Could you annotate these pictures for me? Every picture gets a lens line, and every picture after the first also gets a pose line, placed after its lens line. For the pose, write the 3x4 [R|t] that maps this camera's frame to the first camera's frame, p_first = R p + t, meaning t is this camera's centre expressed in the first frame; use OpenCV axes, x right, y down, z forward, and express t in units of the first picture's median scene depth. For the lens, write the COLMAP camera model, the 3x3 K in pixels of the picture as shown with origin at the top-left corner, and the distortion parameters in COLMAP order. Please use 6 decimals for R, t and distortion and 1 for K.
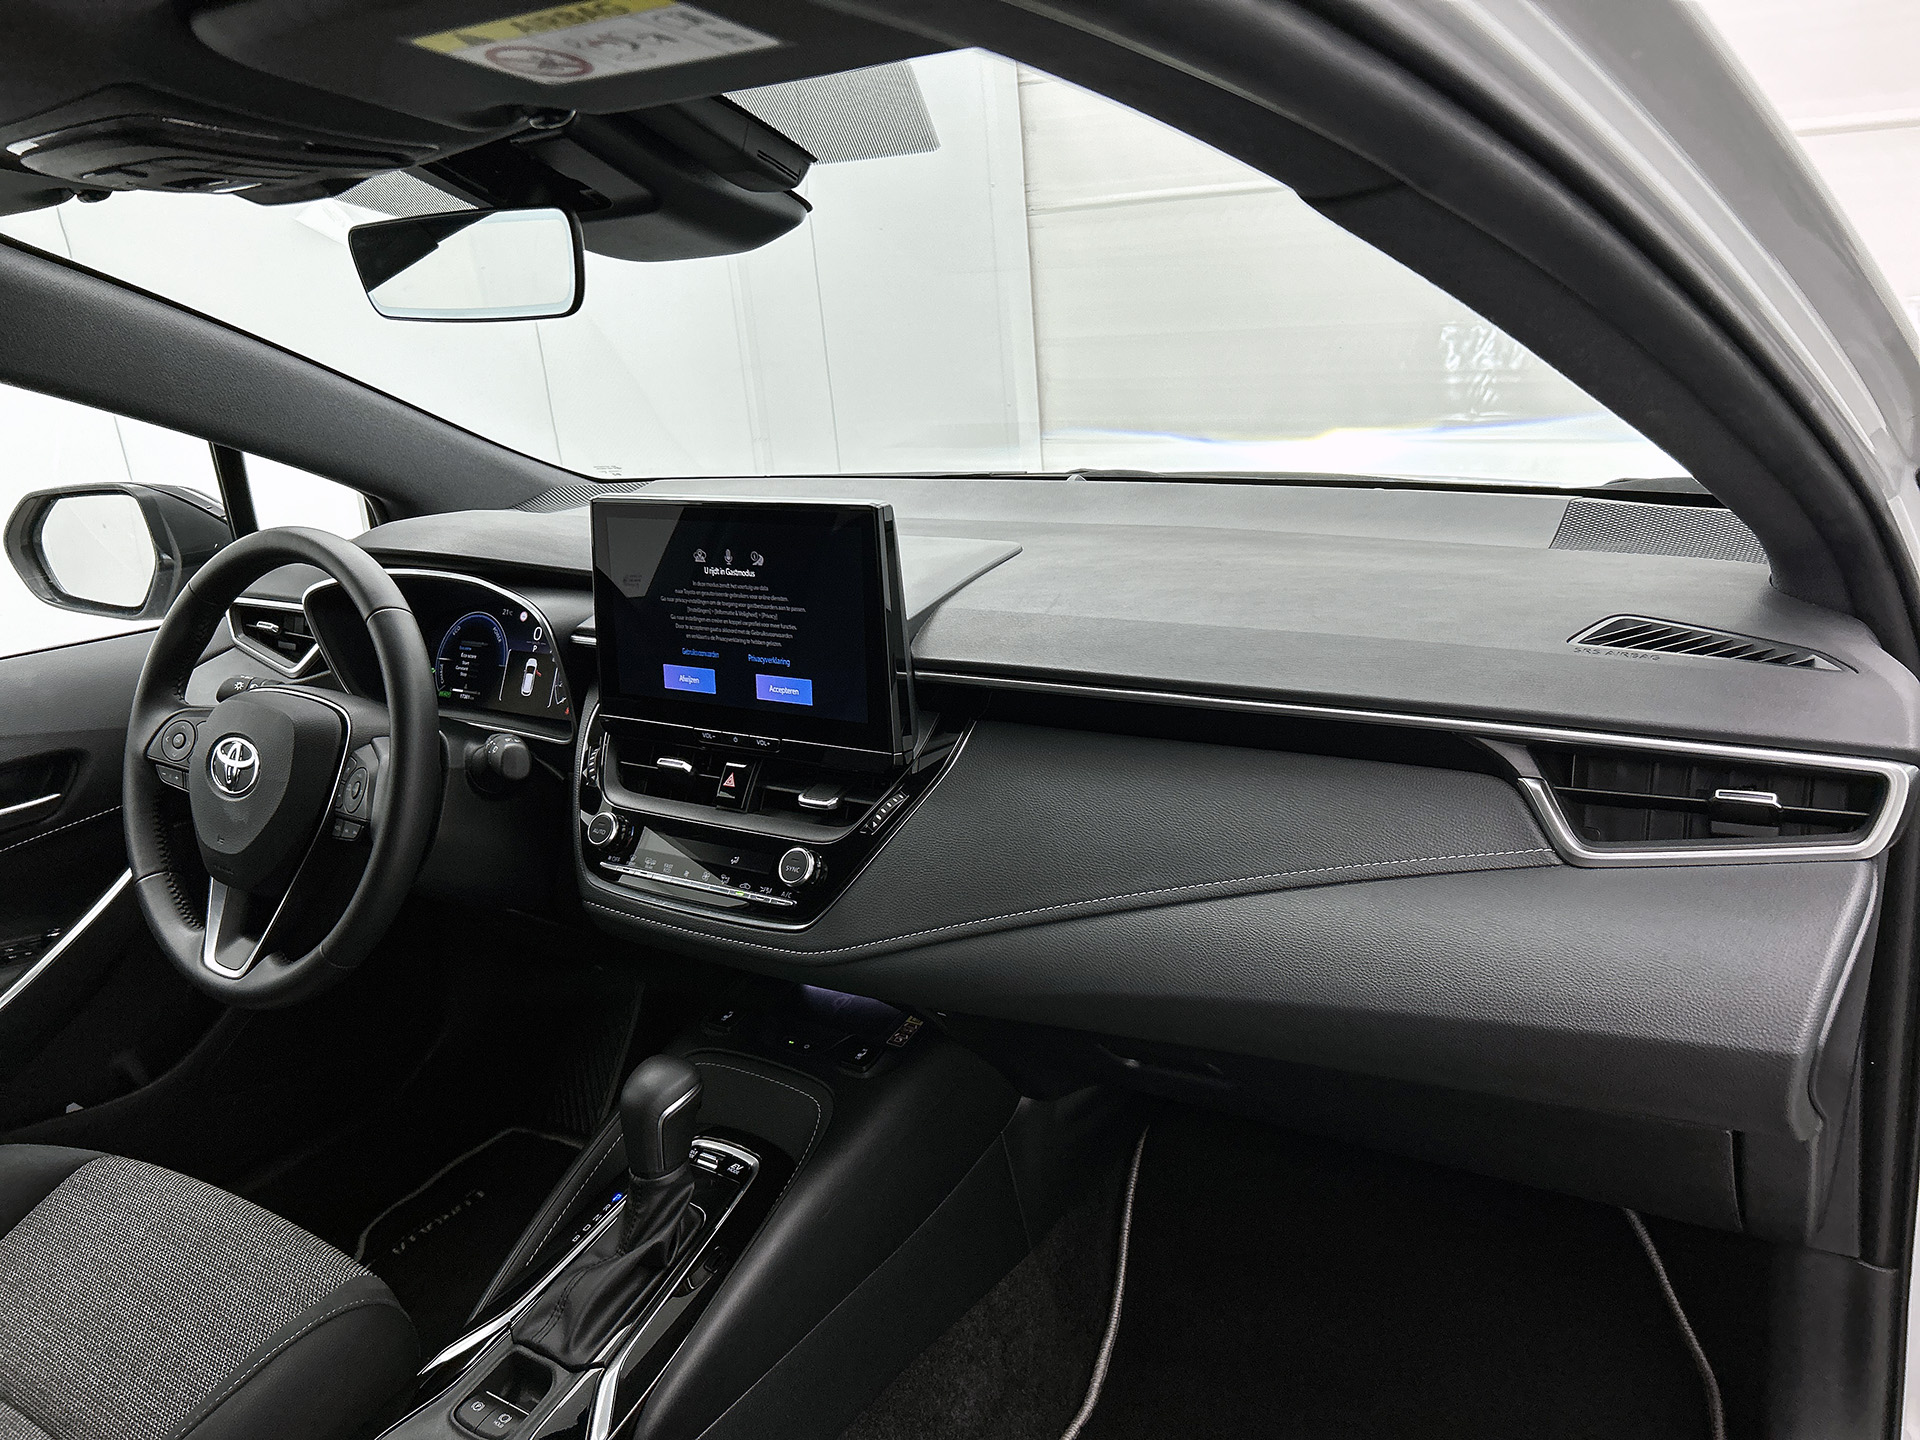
lens RADIAL K [[1460.5, 0, 939.4], [0, 1460.5, 715.9], [0, 0, 1]] dist [0.049462, -0.040413]
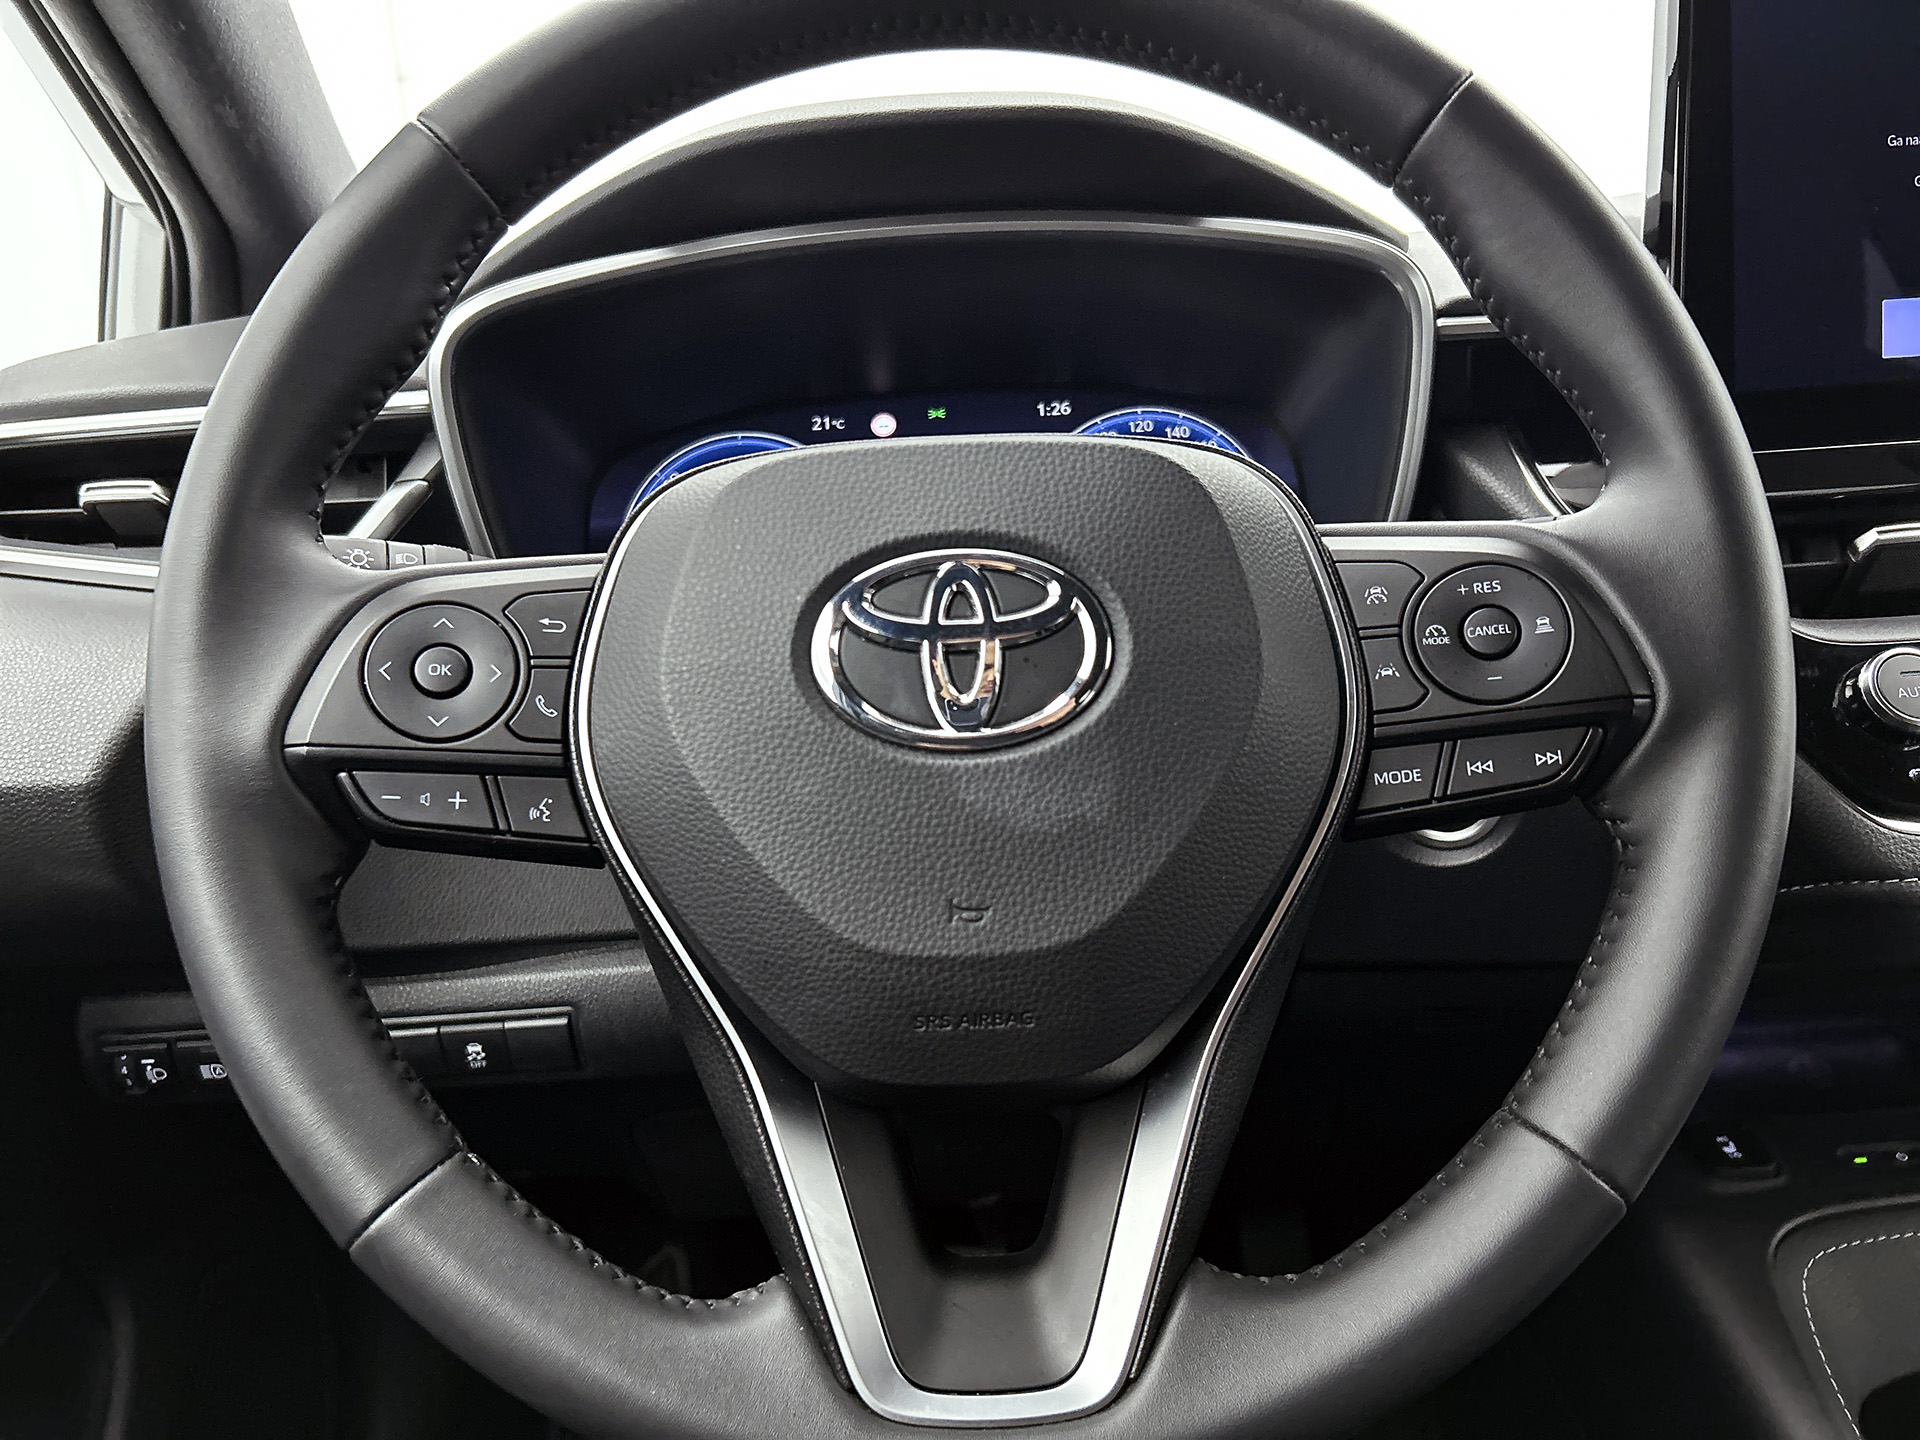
lens RADIAL K [[1460.5, 0, 984.0], [0, 1460.5, 732.2], [0, 0, 1]] dist [0.049462, -0.040413]
pose [[0.820218, -0.110737, 0.561230, -0.689938], [0.171923, 0.983448, -0.057214, 0.072476], [-0.545605, 0.143416, 0.825680, 0.838559]]
